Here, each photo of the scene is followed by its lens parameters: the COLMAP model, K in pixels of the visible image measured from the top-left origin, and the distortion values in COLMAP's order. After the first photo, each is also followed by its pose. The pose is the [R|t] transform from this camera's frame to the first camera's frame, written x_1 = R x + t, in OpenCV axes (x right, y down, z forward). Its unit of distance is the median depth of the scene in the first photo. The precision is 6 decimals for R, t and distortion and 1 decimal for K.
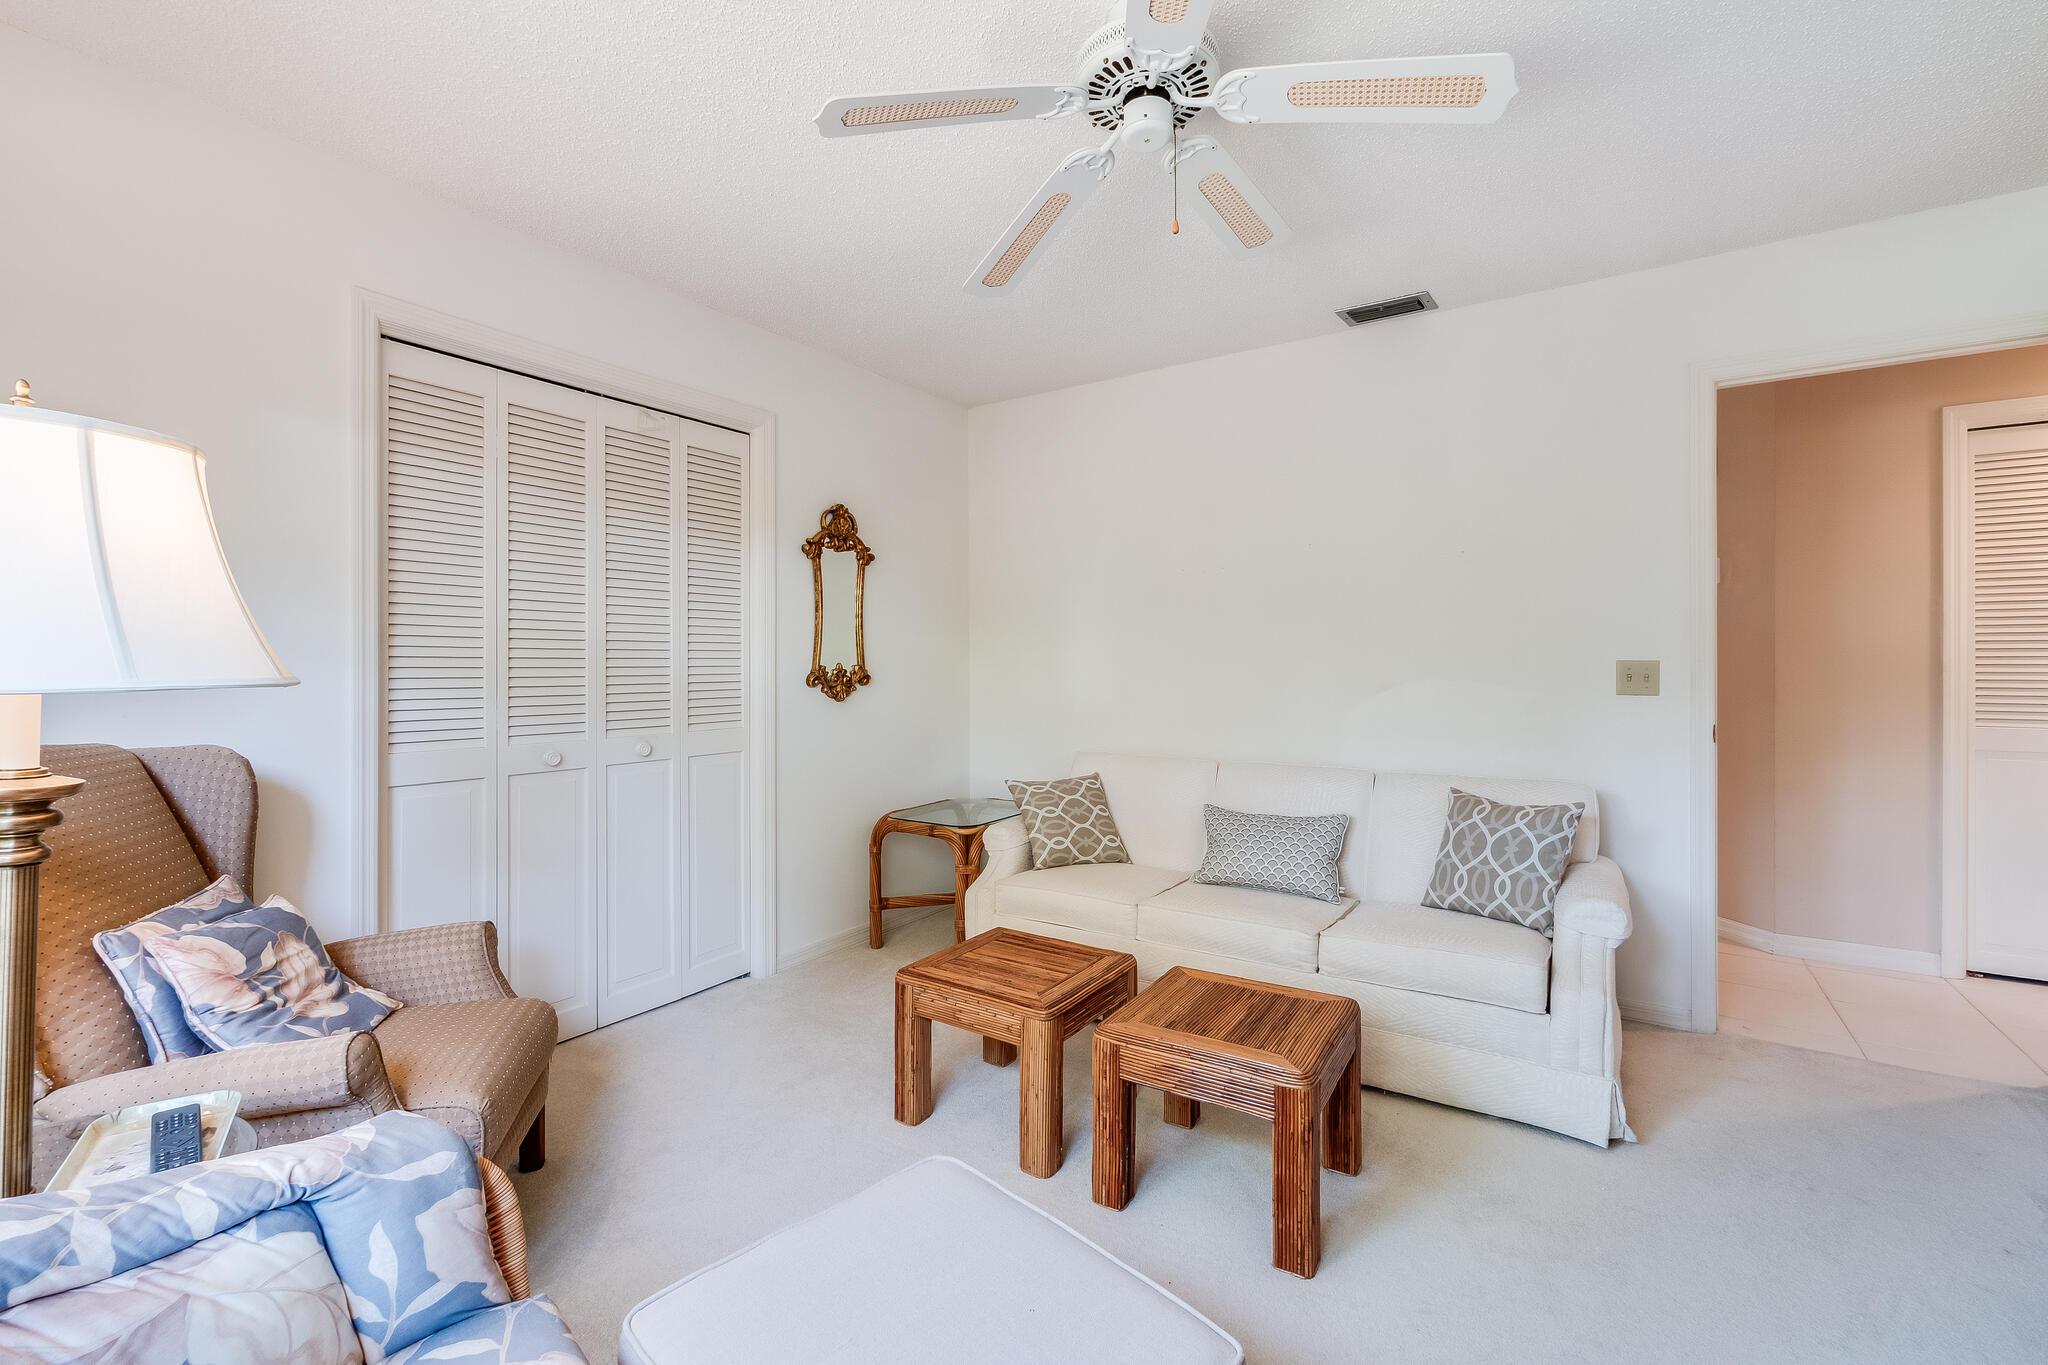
lens RADIAL K [[875.3, 0, 1024.0], [0, 875.3, 682.5], [0, 0, 1]] dist [0.000389, 0.000025]
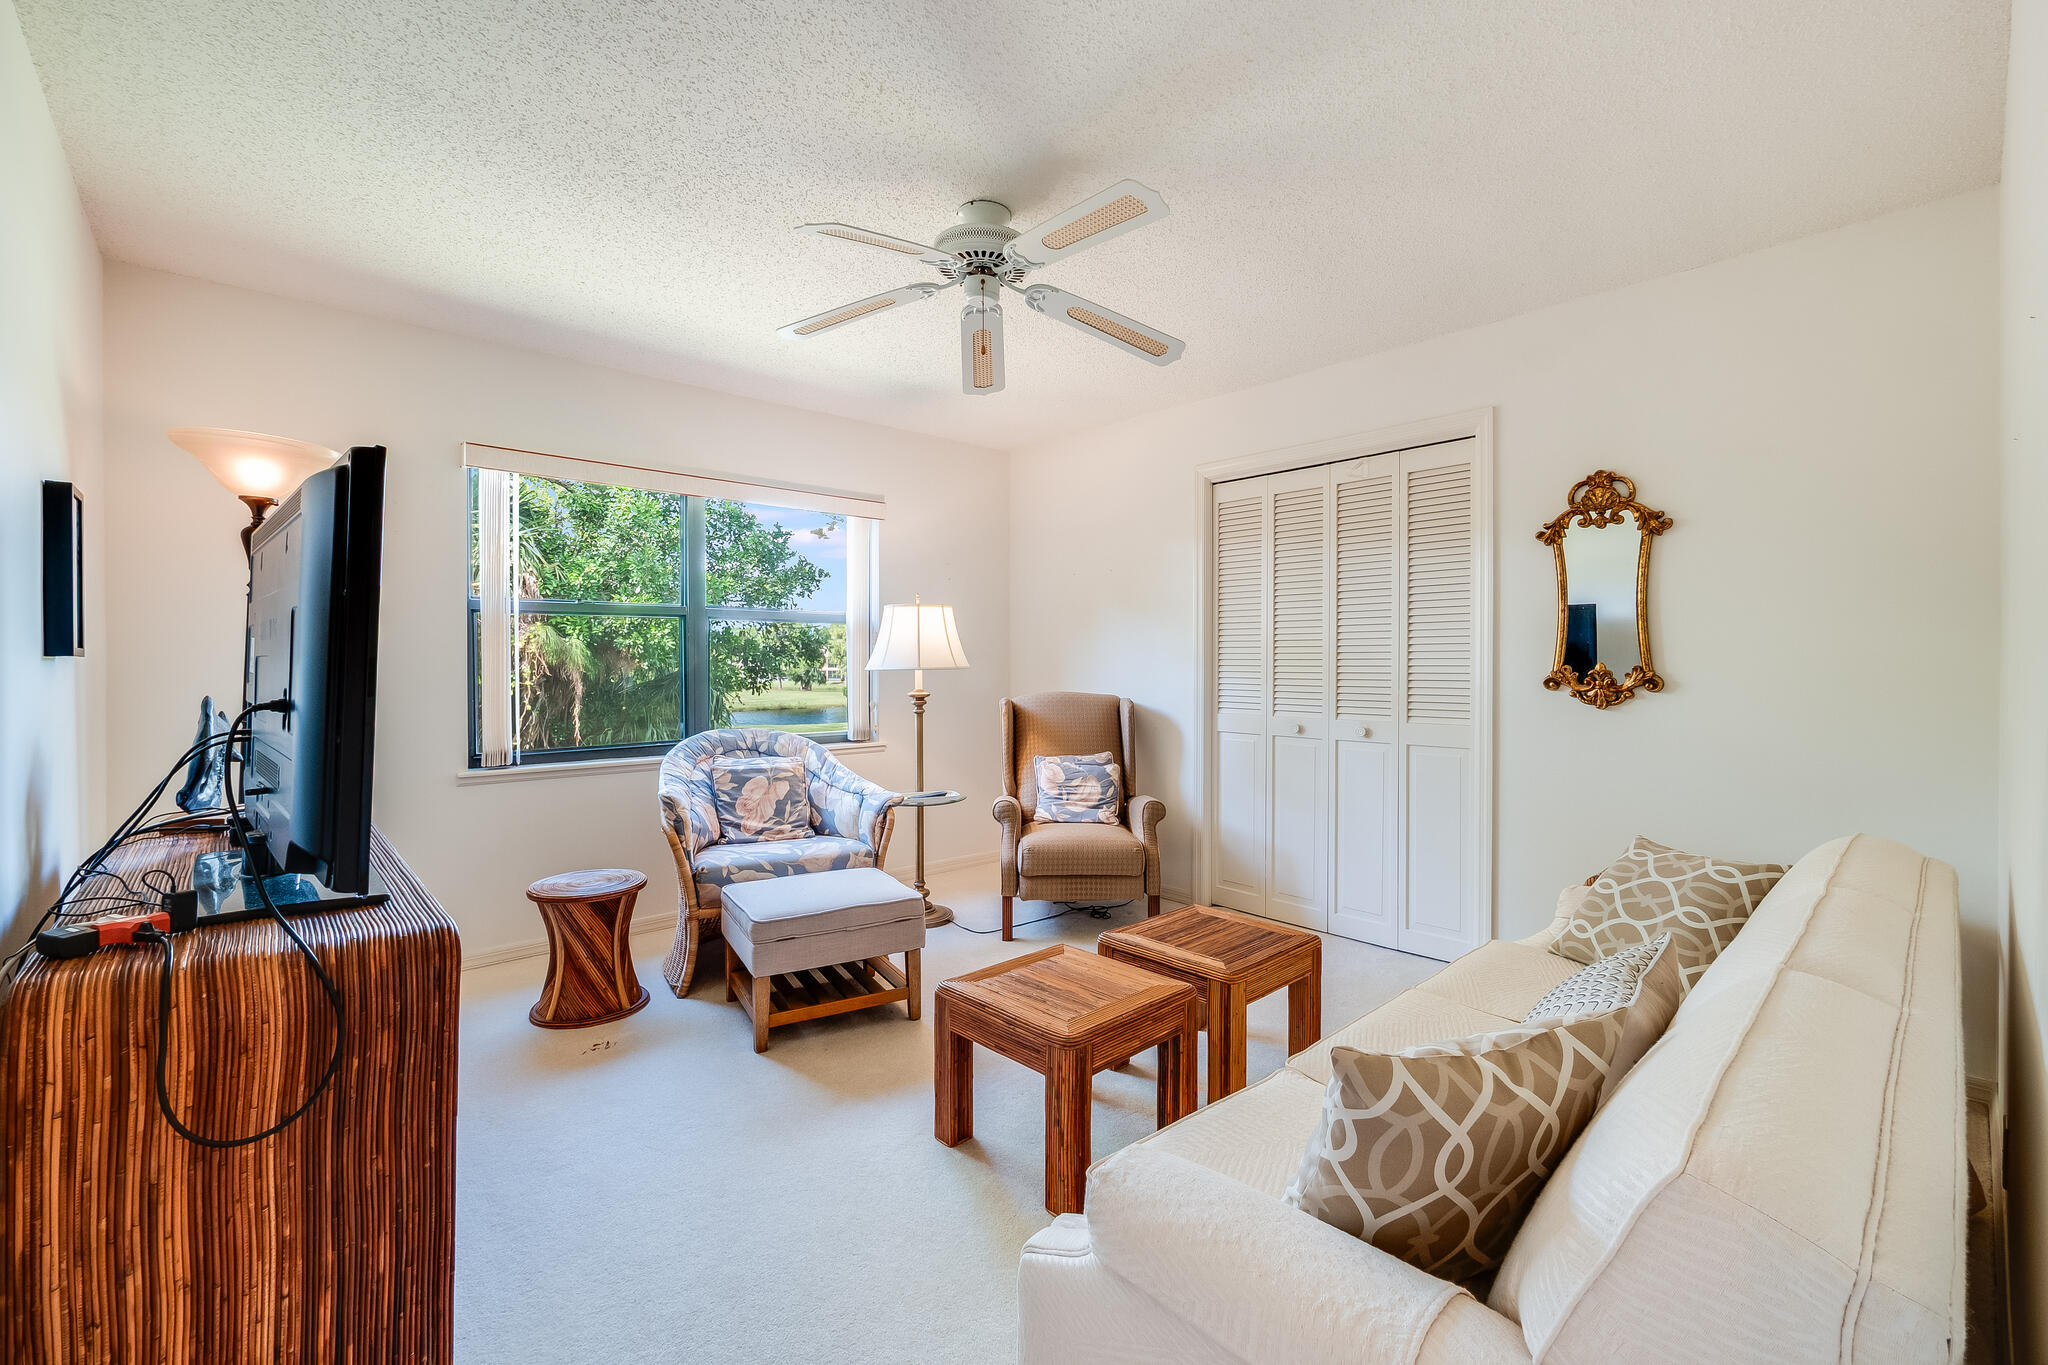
lens RADIAL K [[875.3, 0, 1024.0], [0, 875.3, 682.5], [0, 0, 1]] dist [0.000389, 0.000025]
pose [[-0.243606, 0.019384, -0.969681, 0.803408], [-0.023175, 0.999398, 0.025800, -0.013437], [0.969597, 0.028758, -0.243010, 0.750900]]
